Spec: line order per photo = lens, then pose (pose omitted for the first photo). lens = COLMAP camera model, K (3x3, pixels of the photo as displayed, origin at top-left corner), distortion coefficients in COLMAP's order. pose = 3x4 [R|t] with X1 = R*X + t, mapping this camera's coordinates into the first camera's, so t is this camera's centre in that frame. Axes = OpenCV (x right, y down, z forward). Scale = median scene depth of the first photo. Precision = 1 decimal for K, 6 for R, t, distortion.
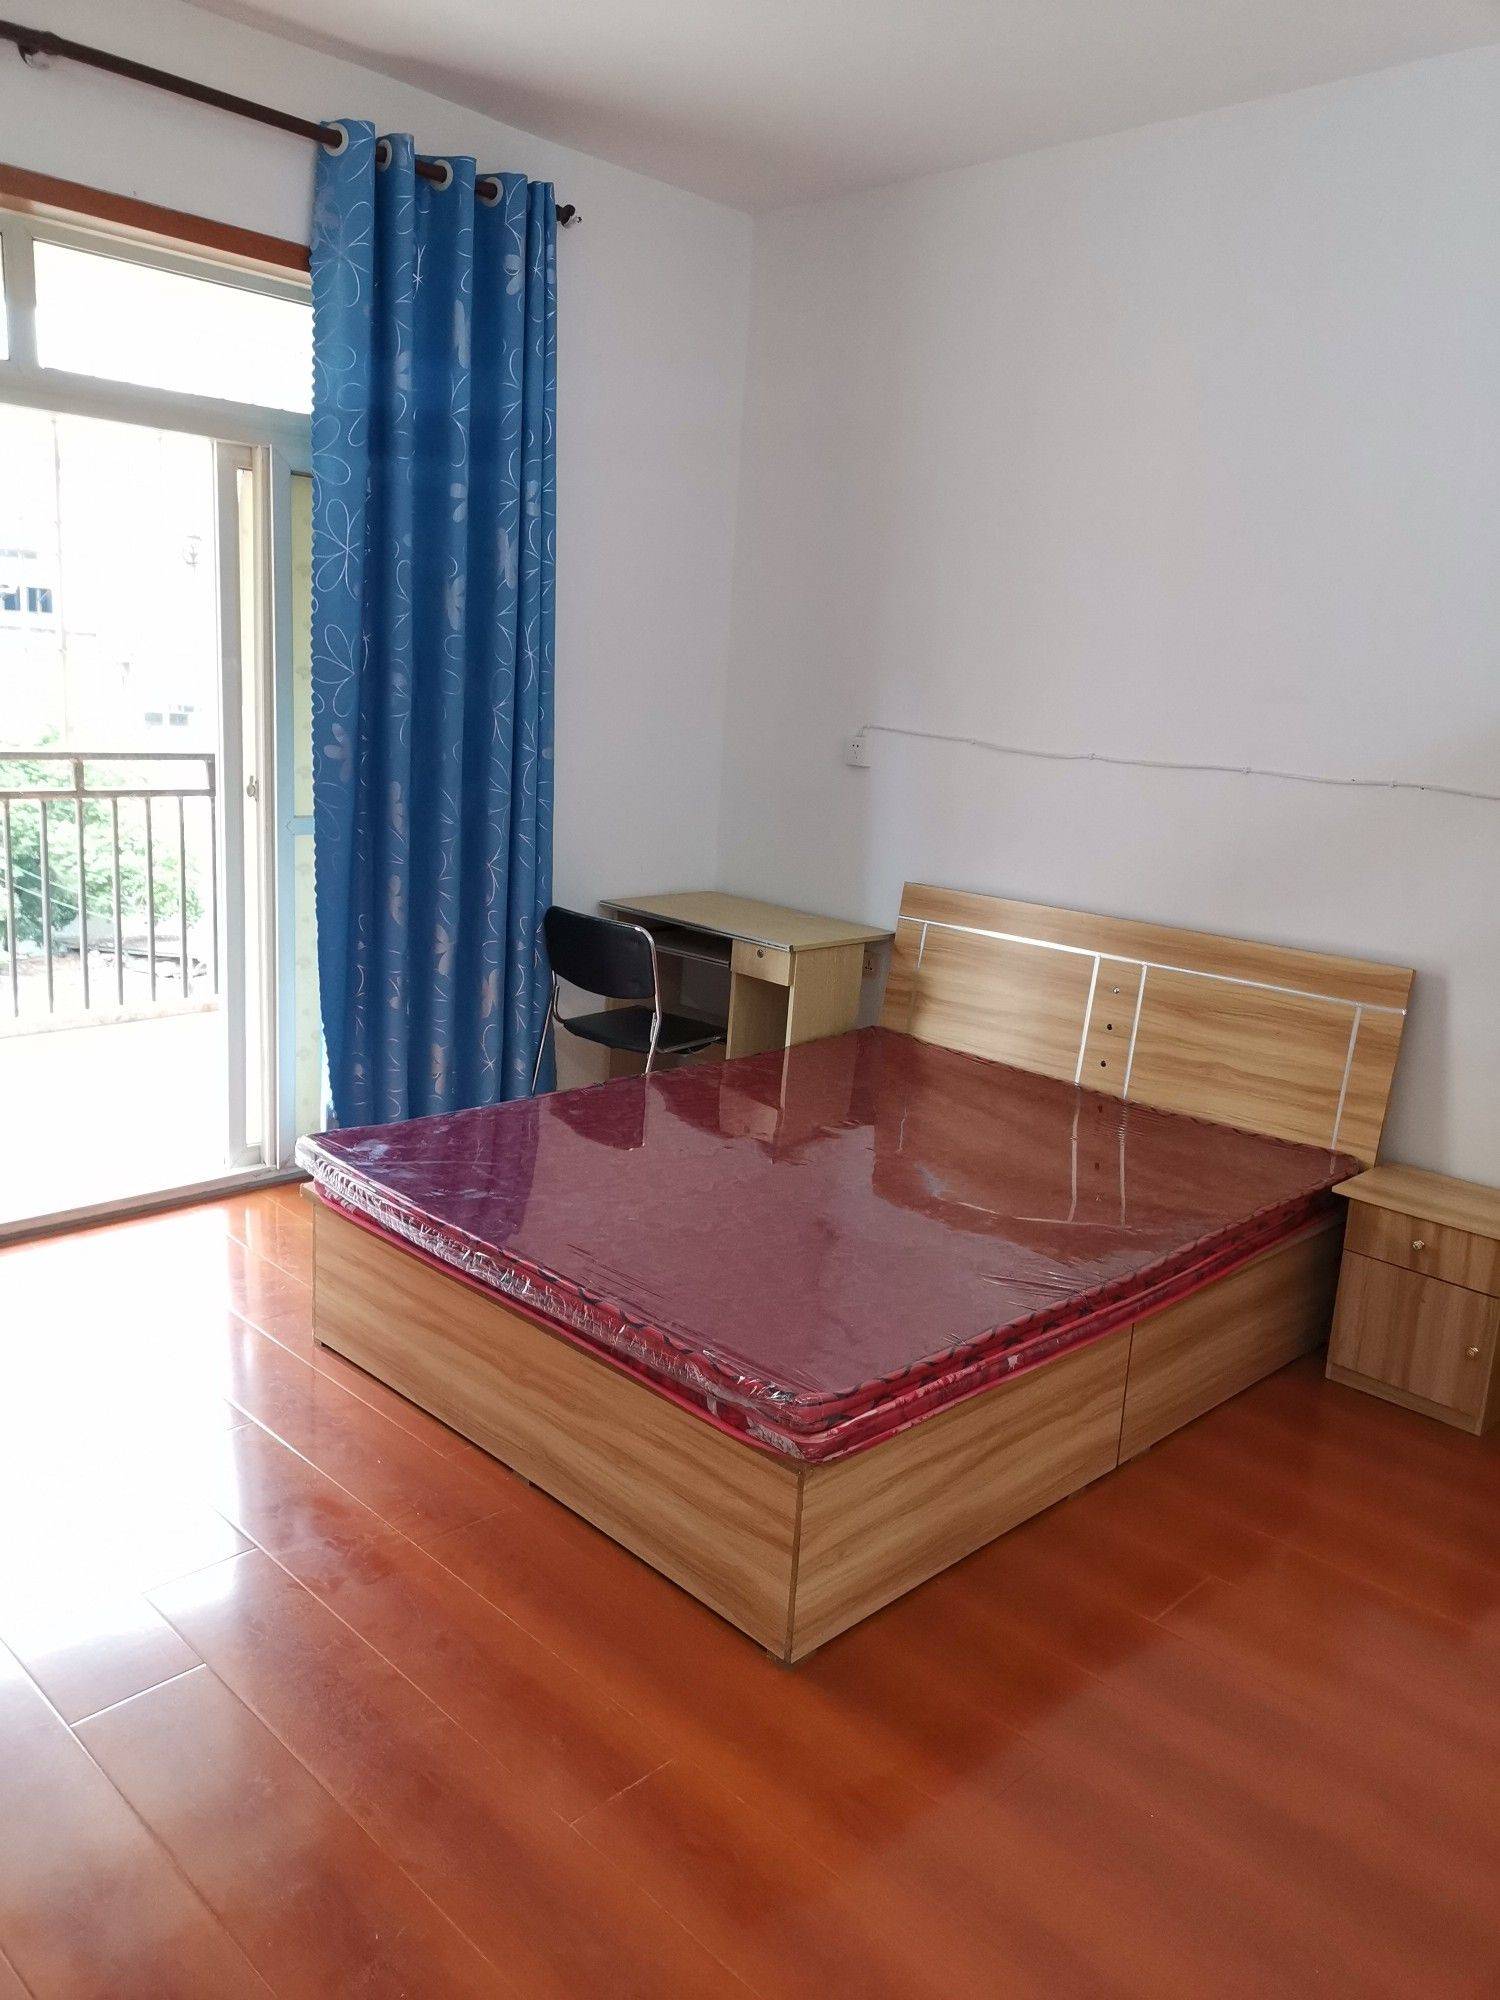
lens RADIAL K [[1494.1, 0, 746.3], [0, 1494.1, 1002.2], [0, 0, 1]] dist [0.035370, -0.012290]
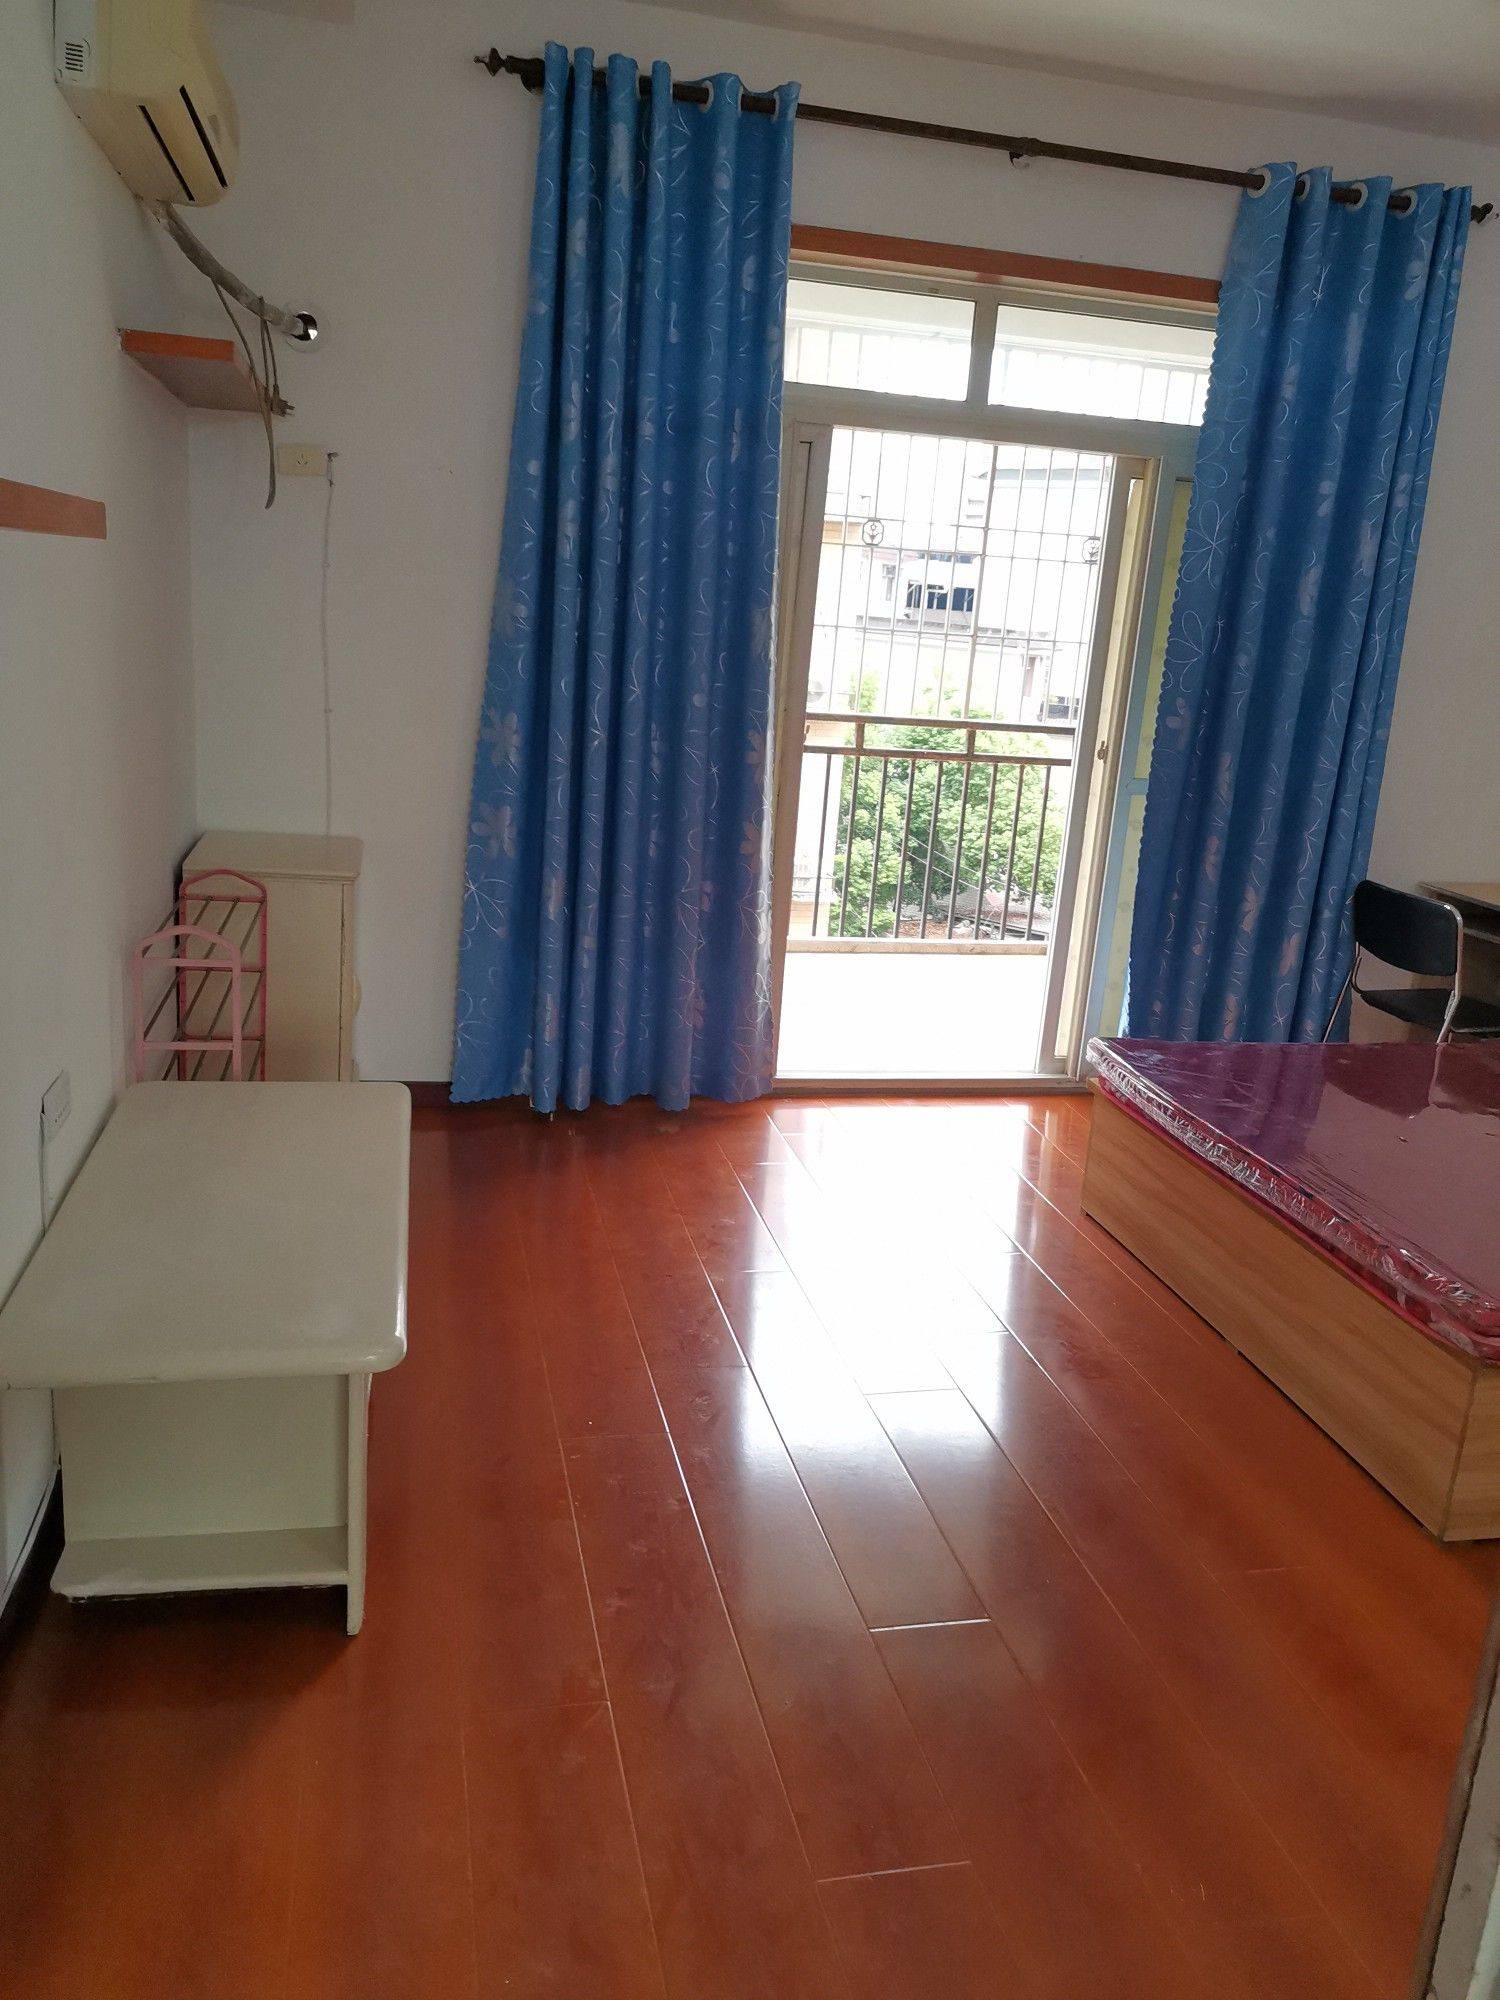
lens RADIAL K [[1496.2, 0, 752.4], [0, 1496.2, 990.8], [0, 0, 1]] dist [0.028413, -0.004128]
pose [[0.846161, 0.132191, -0.516273, 0.068750], [-0.134774, 0.990337, 0.032683, 0.040609], [0.515605, 0.041925, 0.855800, -0.132561]]
